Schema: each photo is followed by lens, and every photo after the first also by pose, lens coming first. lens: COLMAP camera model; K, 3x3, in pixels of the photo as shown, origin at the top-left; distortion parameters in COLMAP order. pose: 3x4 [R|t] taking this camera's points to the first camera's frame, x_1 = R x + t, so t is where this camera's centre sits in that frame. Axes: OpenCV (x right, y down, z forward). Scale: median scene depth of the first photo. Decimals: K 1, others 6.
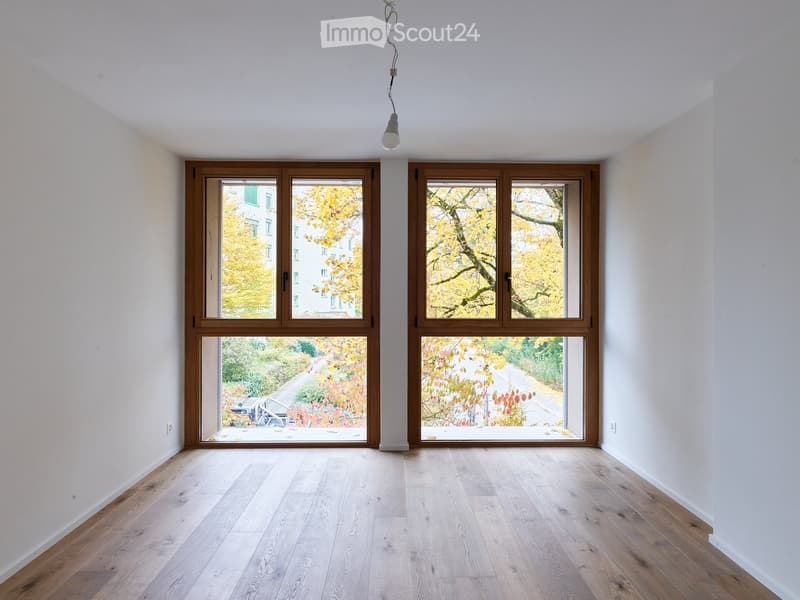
lens RADIAL K [[484.0, 0, 407.2], [0, 484.0, 298.8], [0, 0, 1]] dist [-0.004261, -0.000443]
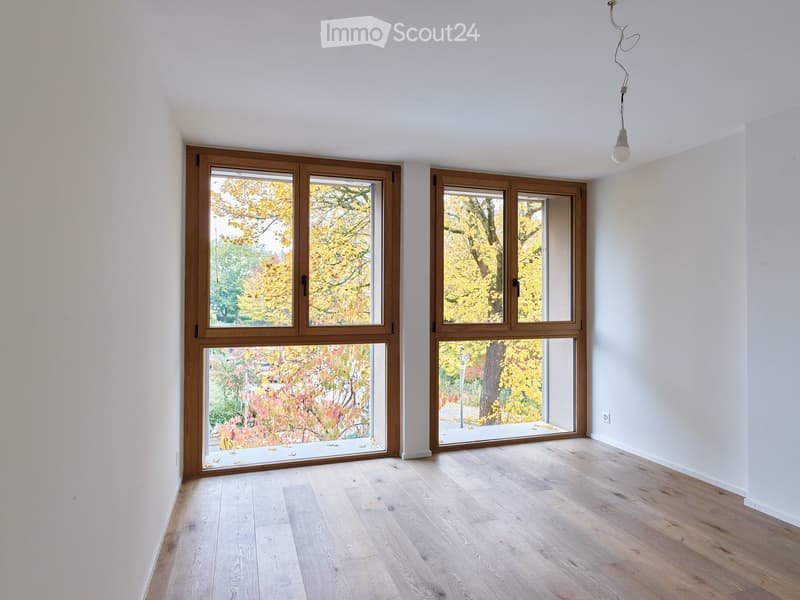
lens RADIAL K [[484.0, 0, 407.2], [0, 484.0, 298.8], [0, 0, 1]] dist [-0.004261, -0.000443]
pose [[0.954556, 0.000924, 0.298031, -0.336285], [0.002507, 0.999935, -0.011130, -0.000102], [-0.298022, 0.011371, 0.954491, 0.057771]]
